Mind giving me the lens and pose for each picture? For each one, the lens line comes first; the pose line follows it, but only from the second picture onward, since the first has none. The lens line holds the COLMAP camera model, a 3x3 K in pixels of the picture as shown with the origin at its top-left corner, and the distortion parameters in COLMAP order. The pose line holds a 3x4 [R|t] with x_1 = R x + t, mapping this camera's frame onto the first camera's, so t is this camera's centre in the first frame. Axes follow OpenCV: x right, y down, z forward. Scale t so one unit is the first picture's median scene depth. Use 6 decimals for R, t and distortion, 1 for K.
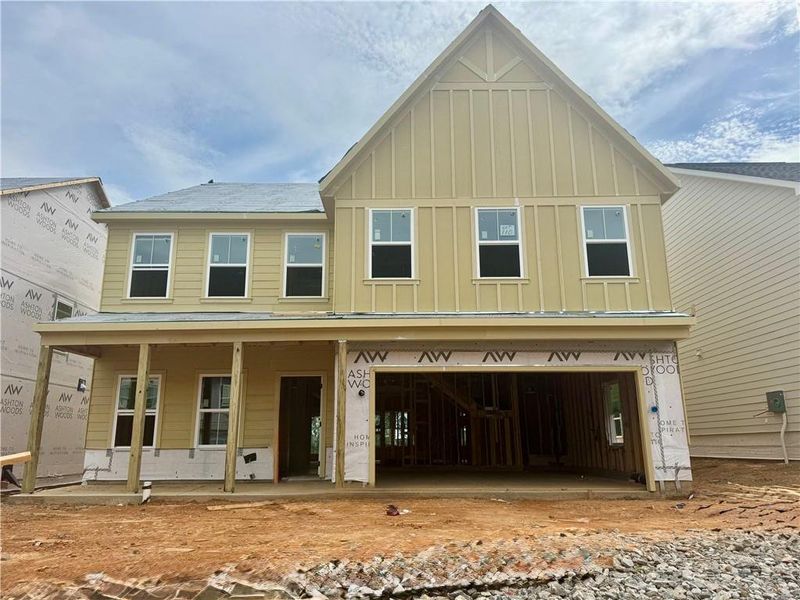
lens RADIAL K [[582.0, 0, 401.5], [0, 582.0, 306.0], [0, 0, 1]] dist [0.014823, -0.013813]
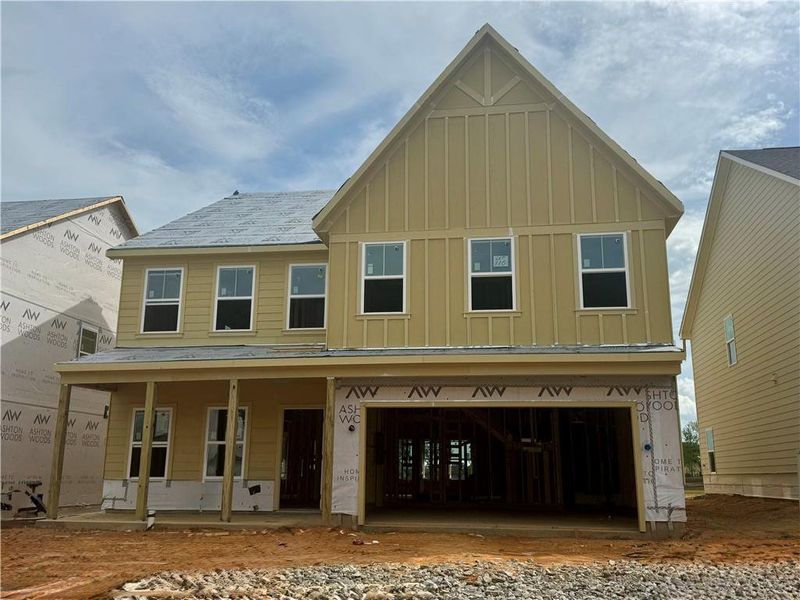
lens RADIAL K [[743.7, 0, 399.2], [0, 743.7, 295.6], [0, 0, 1]] dist [0.032350, 0.000000]
pose [[0.988824, -0.020805, -0.147630, 0.195665], [0.020231, 0.999781, -0.005390, -0.068940], [0.147710, 0.002343, 0.989028, -0.261854]]
